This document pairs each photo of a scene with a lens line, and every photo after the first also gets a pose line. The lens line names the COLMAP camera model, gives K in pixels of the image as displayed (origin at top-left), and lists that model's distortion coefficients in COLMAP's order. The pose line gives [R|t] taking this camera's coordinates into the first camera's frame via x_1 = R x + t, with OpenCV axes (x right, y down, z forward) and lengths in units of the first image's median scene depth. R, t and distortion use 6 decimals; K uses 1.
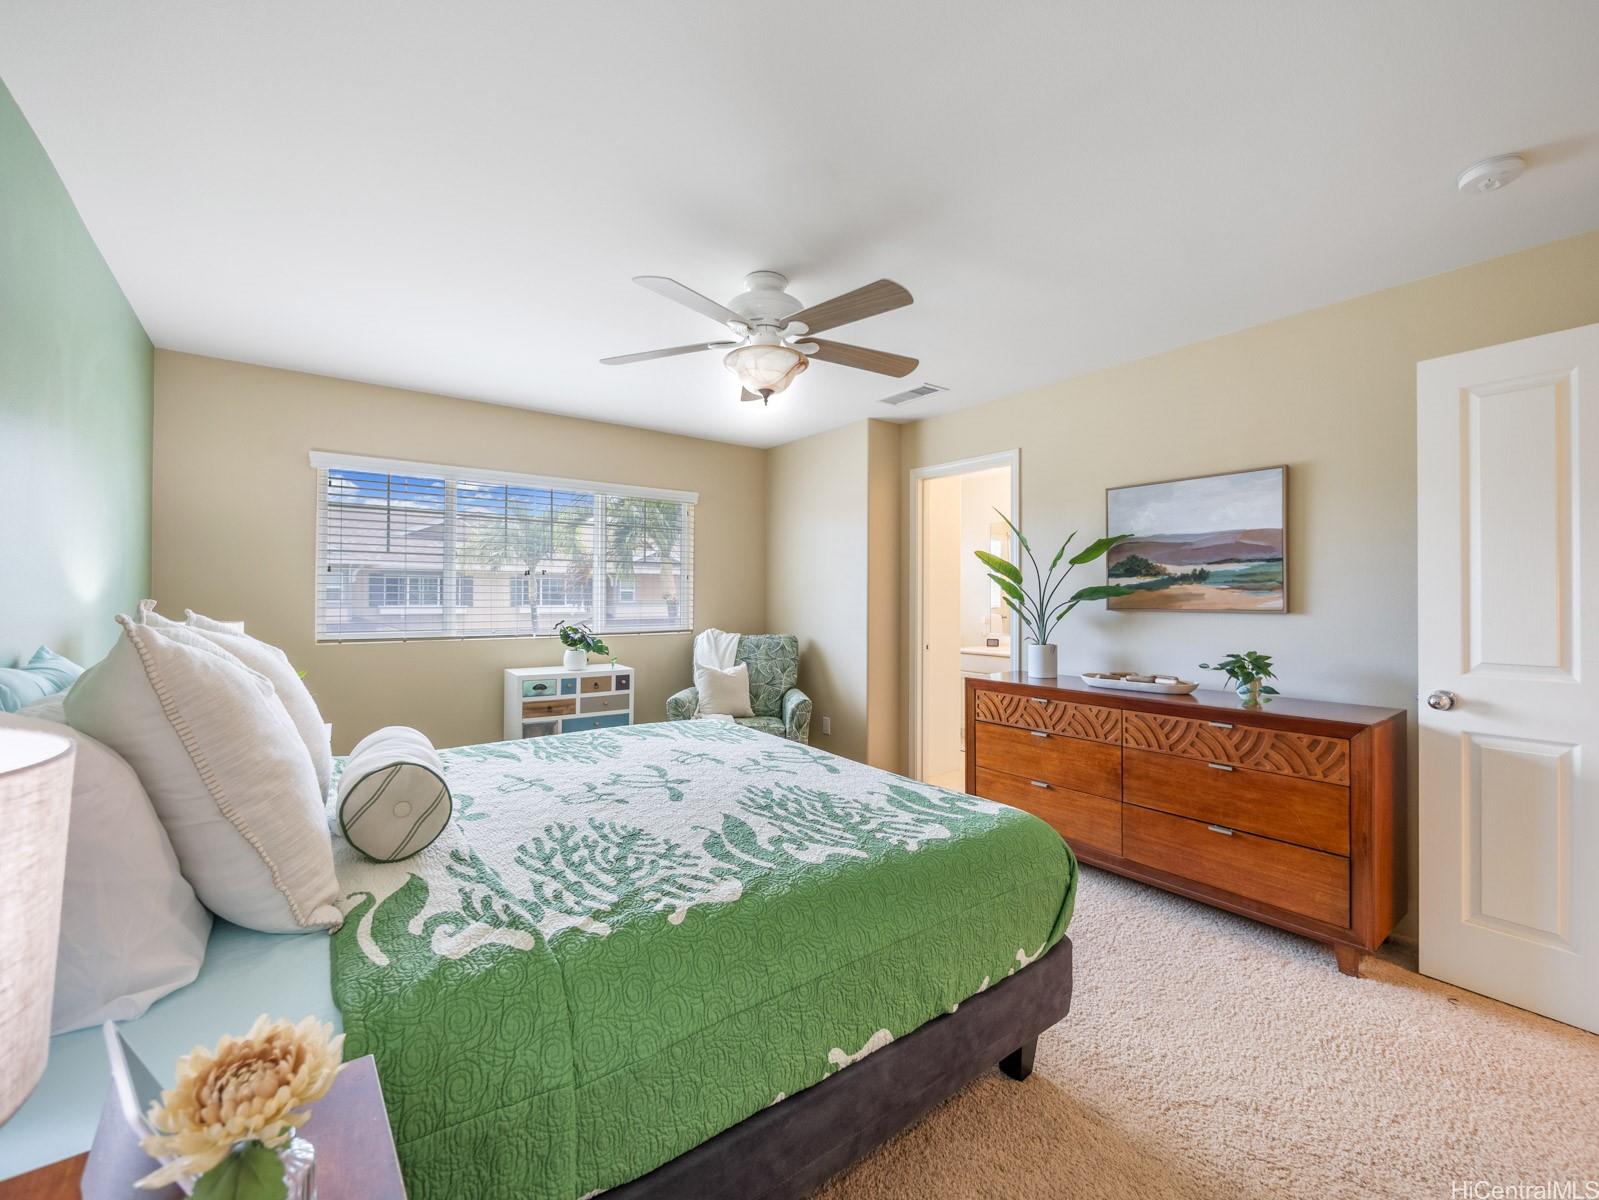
lens RADIAL K [[668.3, 0, 804.9], [0, 668.3, 589.0], [0, 0, 1]] dist [-0.000933, -0.000006]
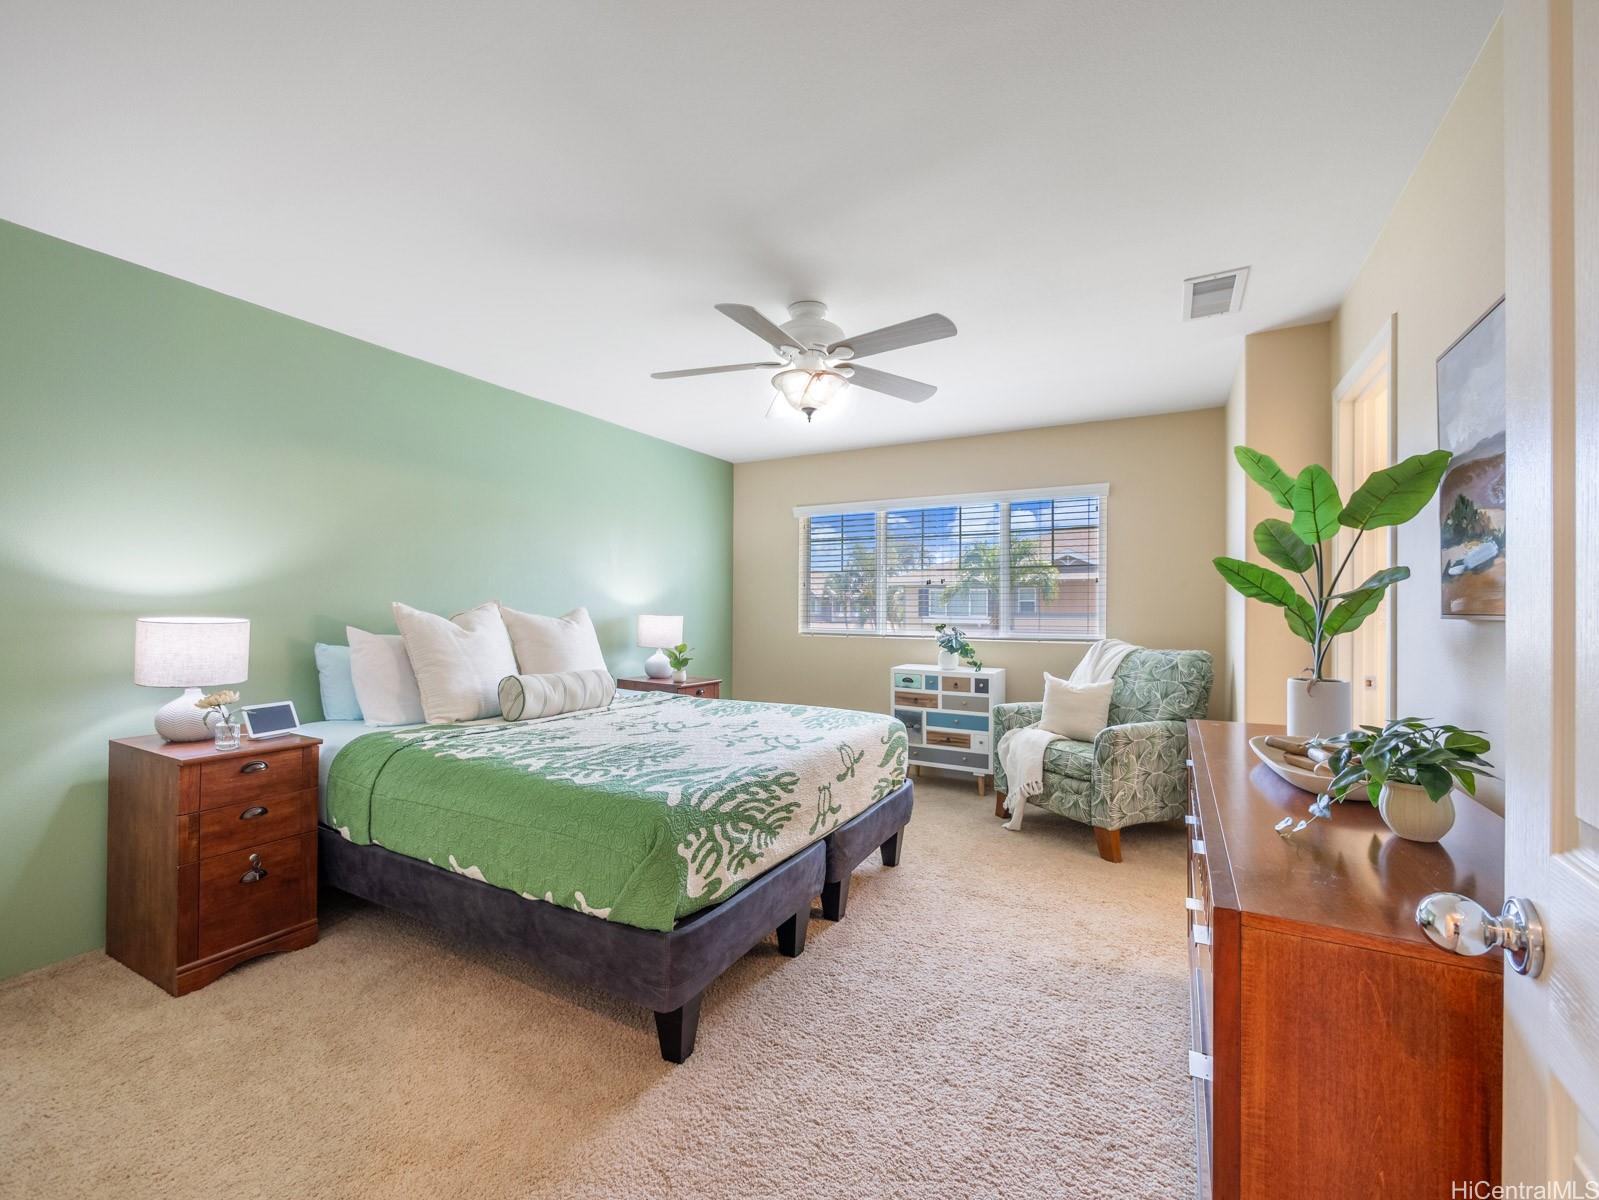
lens RADIAL K [[684.2, 0, 790.4], [0, 684.2, 605.3], [0, 0, 1]] dist [-0.000955, -0.000037]
pose [[0.396509, -0.006948, -0.918005, 0.598875], [0.009049, 0.999952, -0.003659, 0.018459], [0.917986, -0.006857, 0.396553, 0.330686]]
